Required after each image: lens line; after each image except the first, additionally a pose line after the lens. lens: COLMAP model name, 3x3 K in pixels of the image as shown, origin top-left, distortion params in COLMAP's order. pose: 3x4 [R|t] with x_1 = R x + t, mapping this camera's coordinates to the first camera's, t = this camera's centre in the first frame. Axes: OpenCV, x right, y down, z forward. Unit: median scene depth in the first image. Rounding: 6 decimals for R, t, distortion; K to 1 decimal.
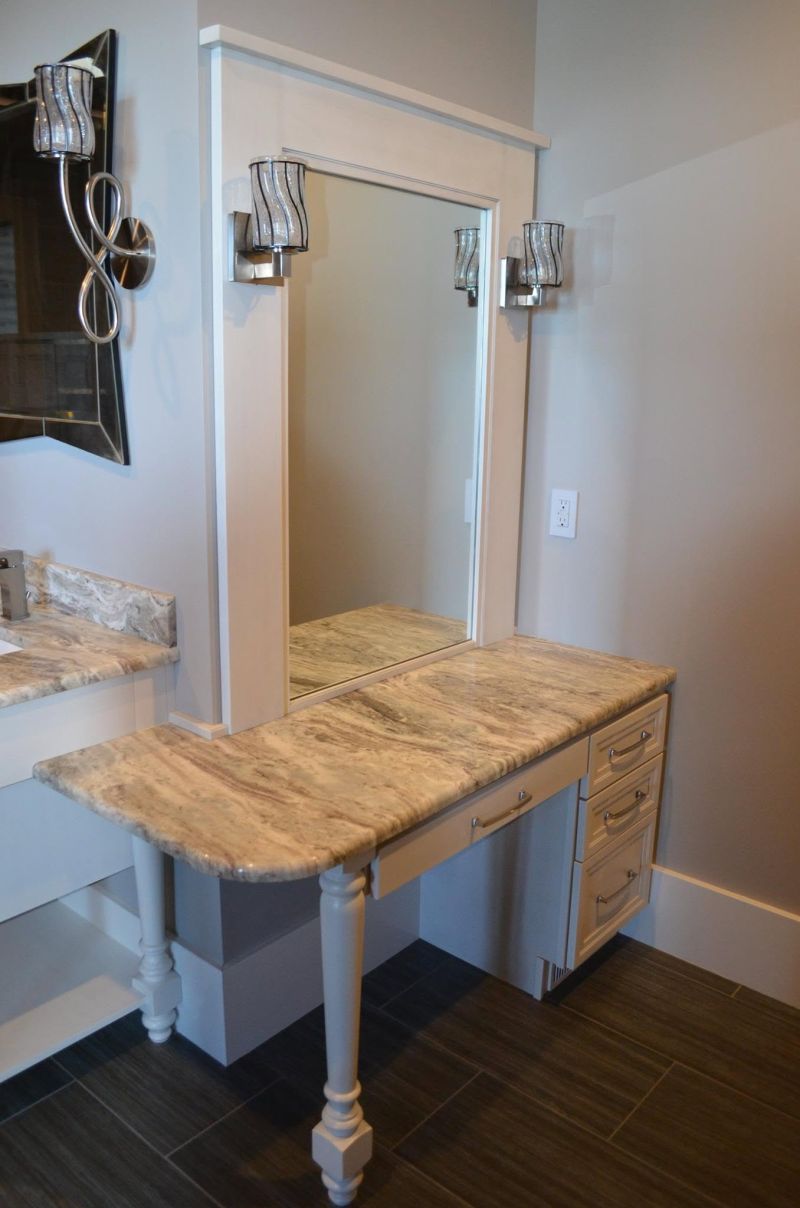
lens RADIAL K [[959.9, 0, 400.0], [0, 959.9, 604.0], [0, 0, 1]] dist [-0.076385, -0.000511]
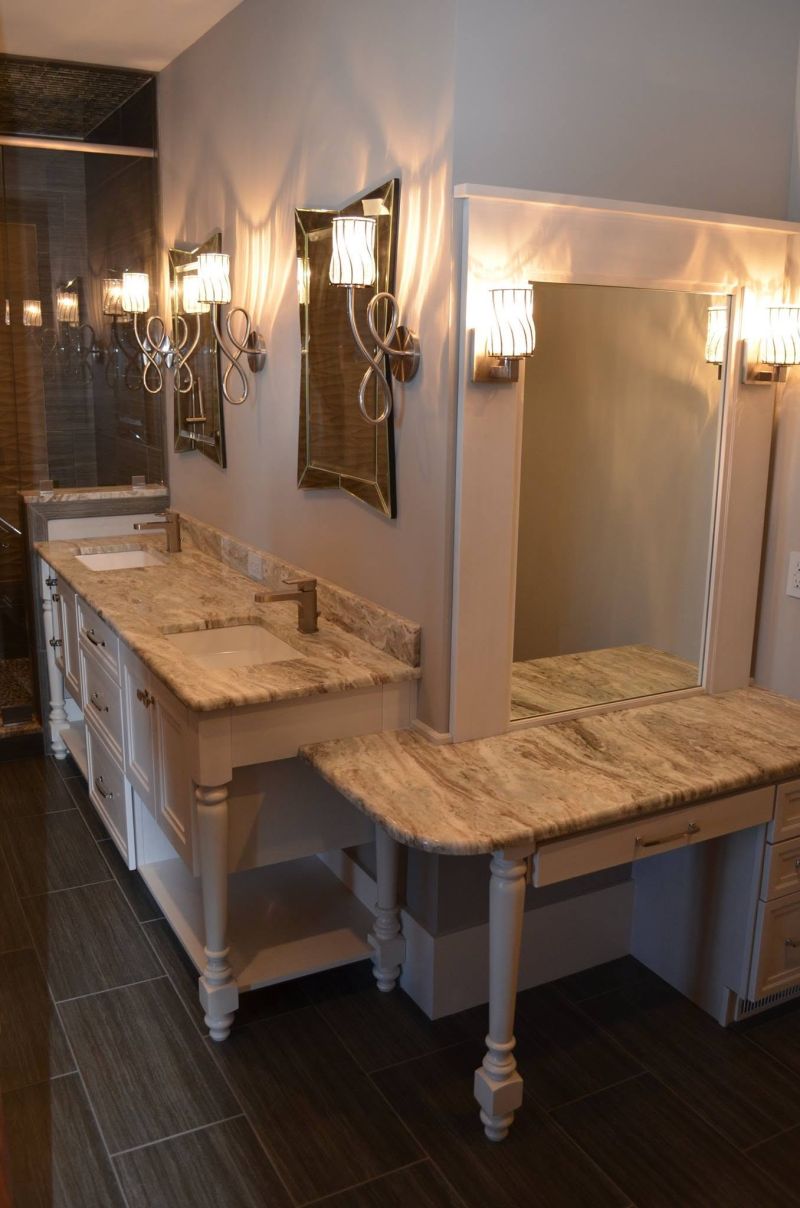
lens RADIAL K [[1022.8, 0, 400.0], [0, 1022.8, 604.0], [0, 0, 1]] dist [-0.075477, -0.003810]
pose [[0.932755, 0.076915, -0.352210, 0.201597], [-0.083266, 0.996523, -0.002892, -0.030631], [0.350763, 0.032025, 0.935917, -0.249280]]
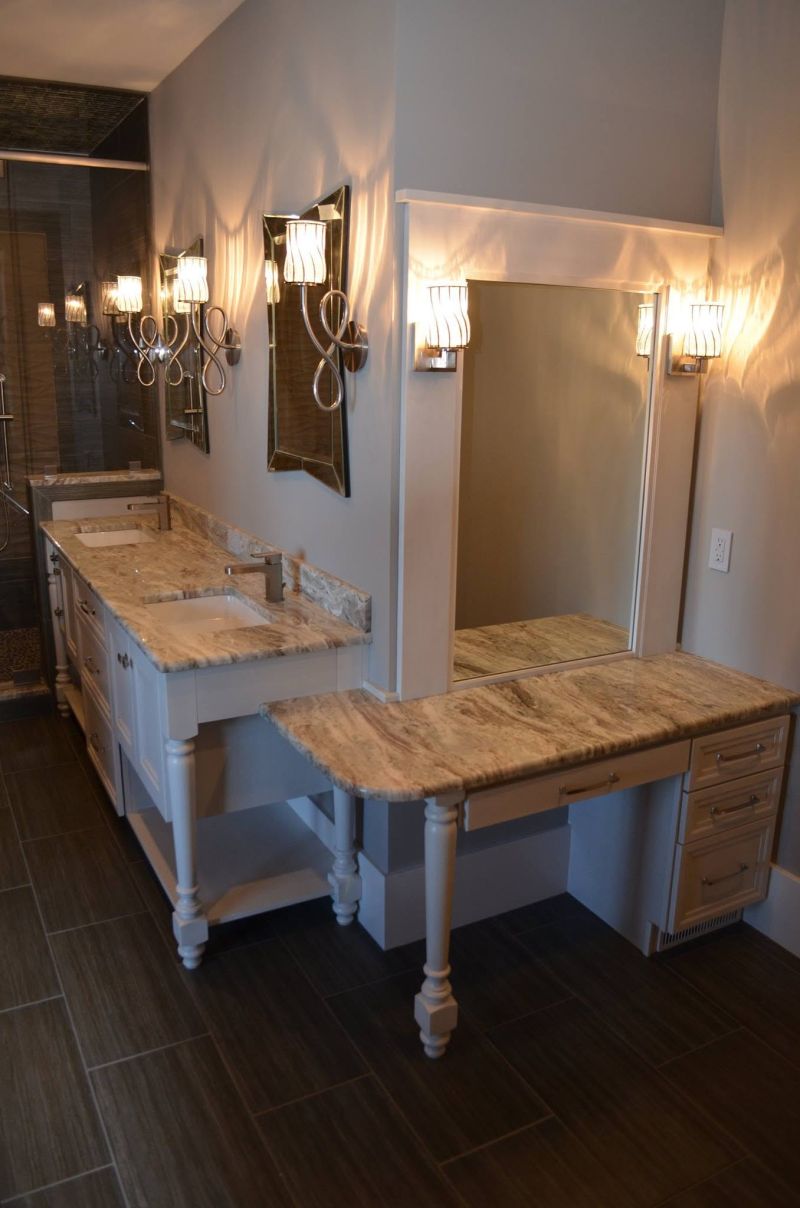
lens RADIAL K [[922.4, 0, 400.0], [0, 922.4, 604.0], [0, 0, 1]] dist [-0.086538, 0.005503]
pose [[0.934089, 0.085638, -0.346618, 0.256575], [-0.082971, 0.996297, 0.022557, -0.028808], [0.347266, 0.007689, 0.937735, -0.217387]]
